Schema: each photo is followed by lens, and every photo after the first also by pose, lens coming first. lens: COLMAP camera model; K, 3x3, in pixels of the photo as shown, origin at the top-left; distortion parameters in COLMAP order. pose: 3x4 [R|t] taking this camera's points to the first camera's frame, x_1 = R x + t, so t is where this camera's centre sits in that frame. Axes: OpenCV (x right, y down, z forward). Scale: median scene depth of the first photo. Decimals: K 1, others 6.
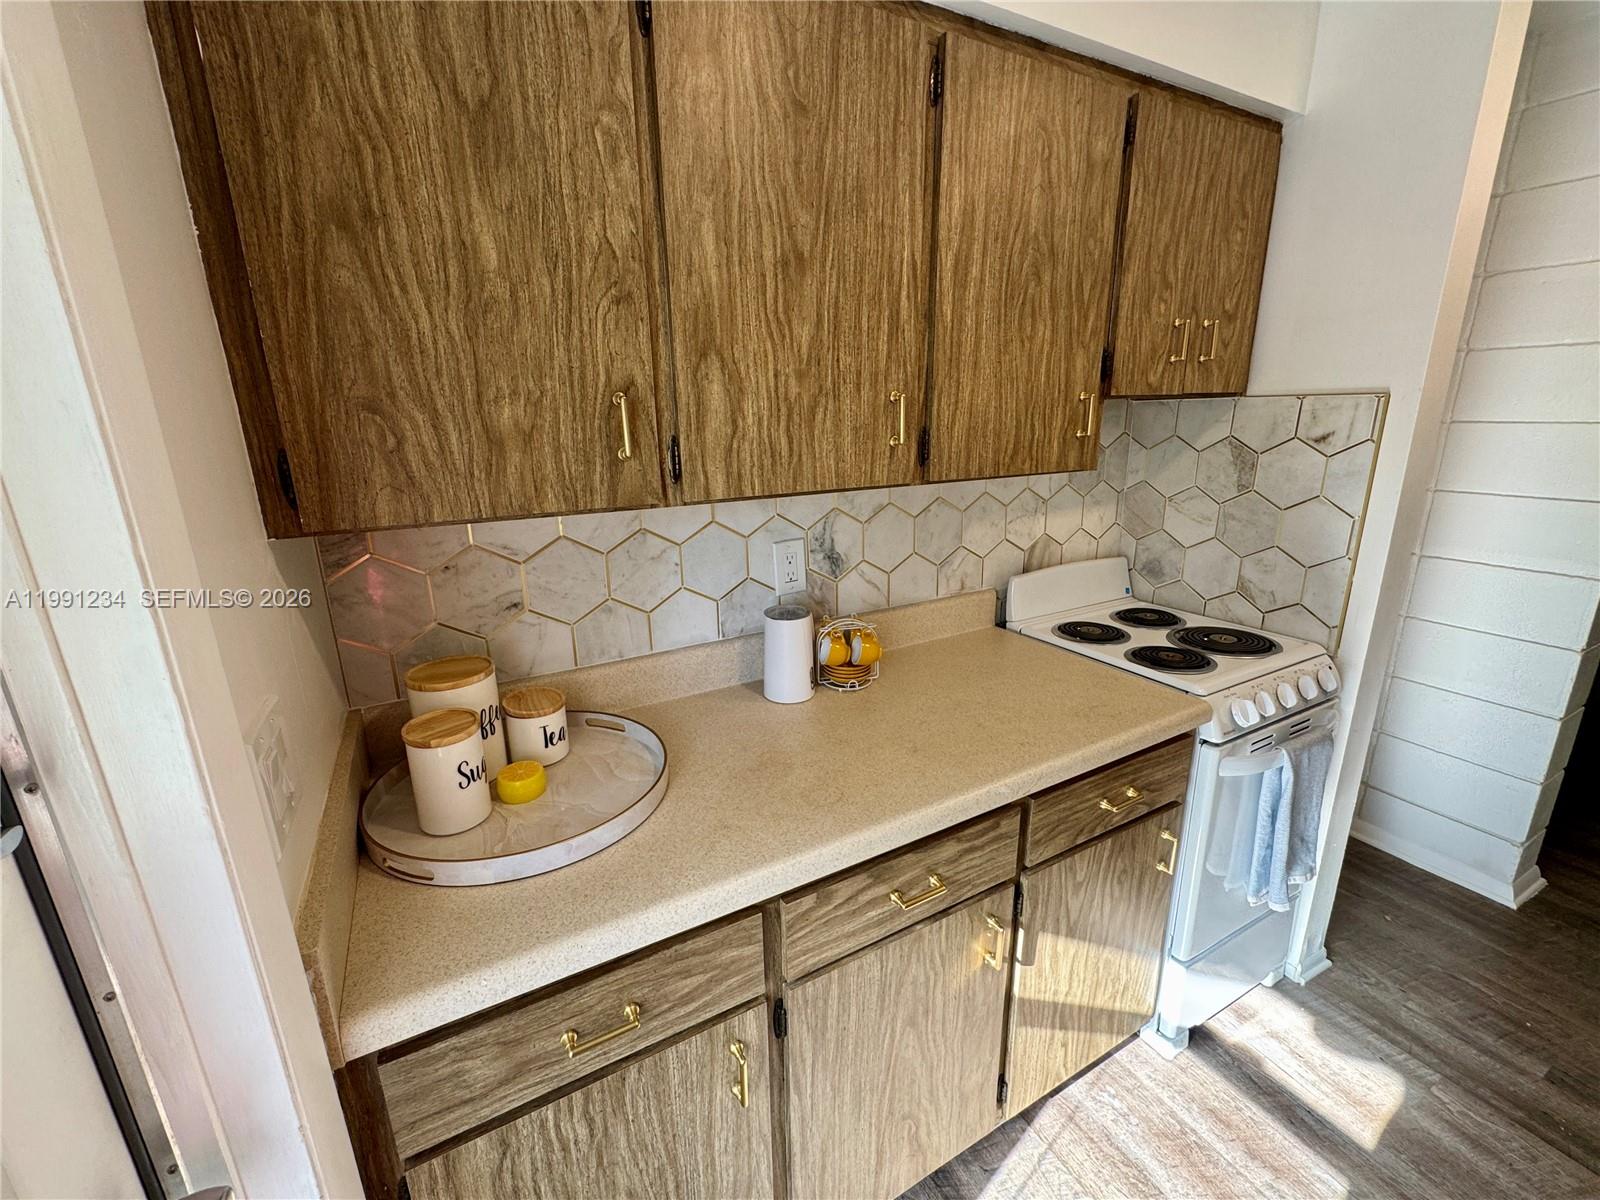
lens RADIAL K [[673.5, 0, 796.9], [0, 673.5, 596.2], [0, 0, 1]] dist [-0.002165, 0.000028]
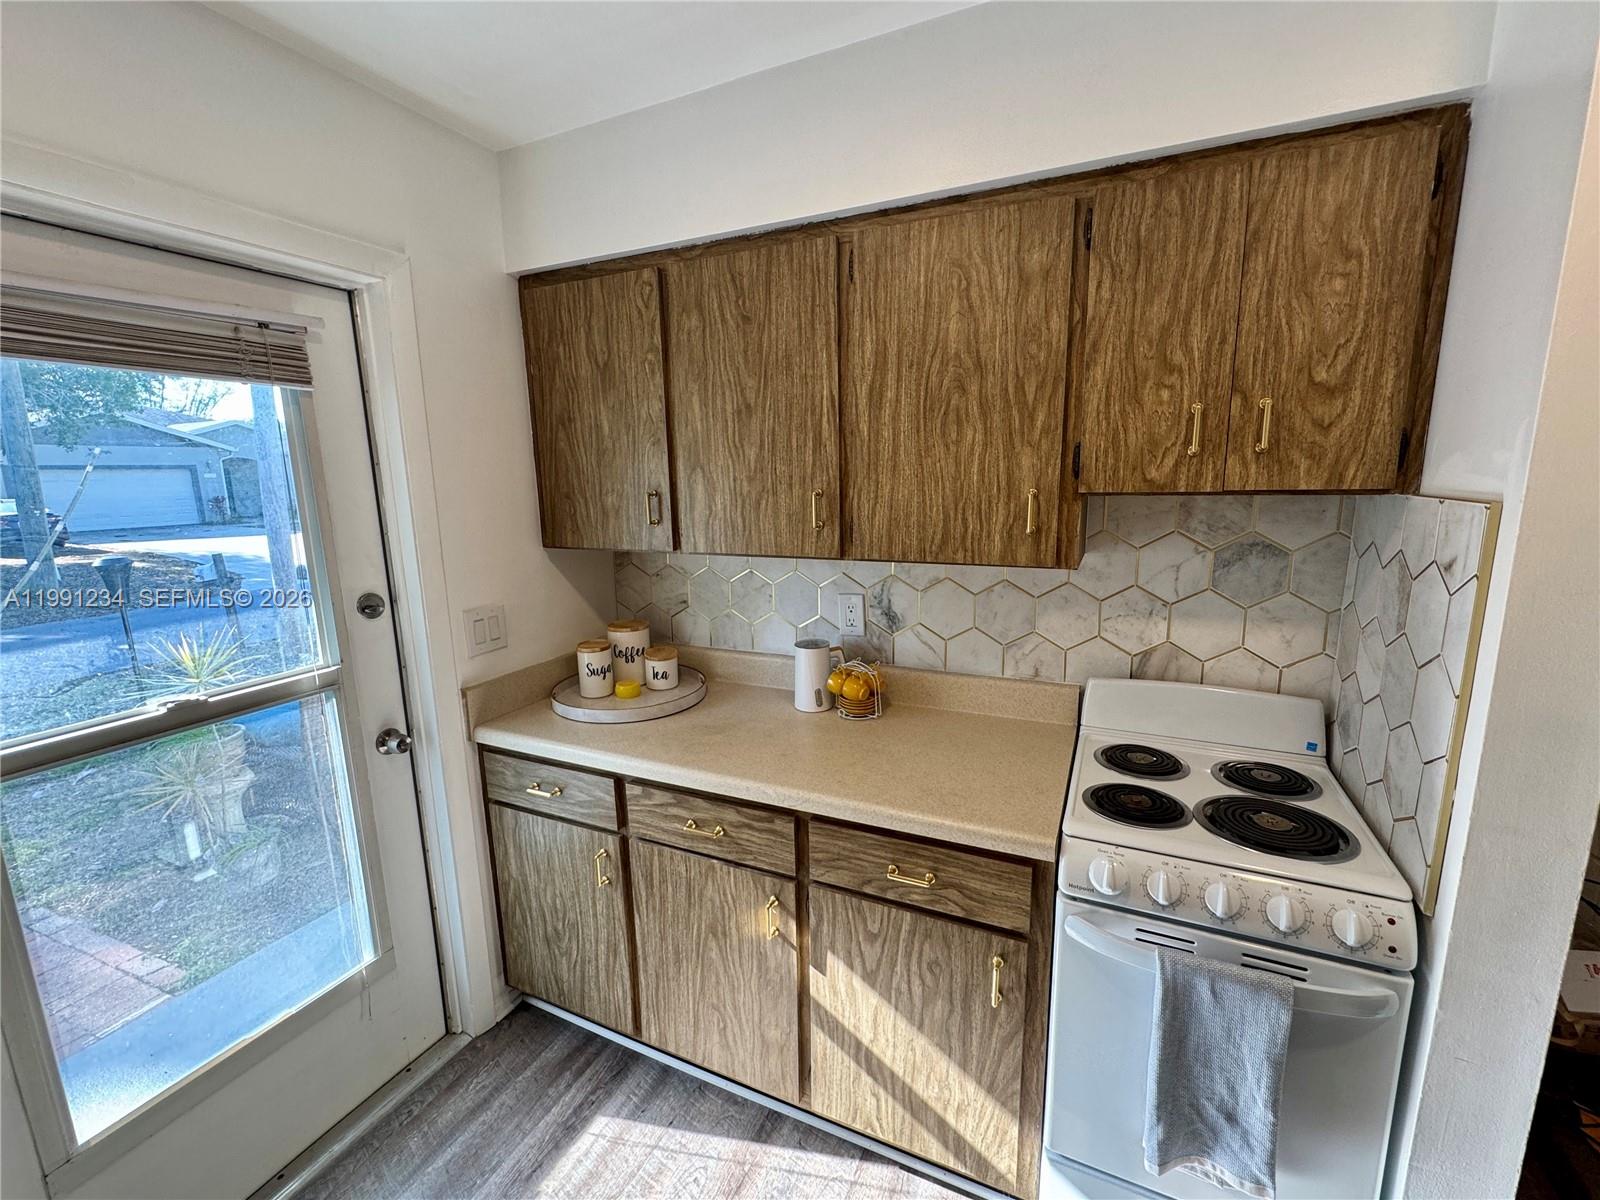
lens RADIAL K [[673.5, 0, 796.9], [0, 673.5, 596.2], [0, 0, 1]] dist [-0.002165, 0.000028]
pose [[0.587387, 0.154252, -0.794470, 1.188488], [-0.207127, 0.977626, 0.036675, -0.130498], [0.782352, 0.143013, 0.606194, 0.170197]]
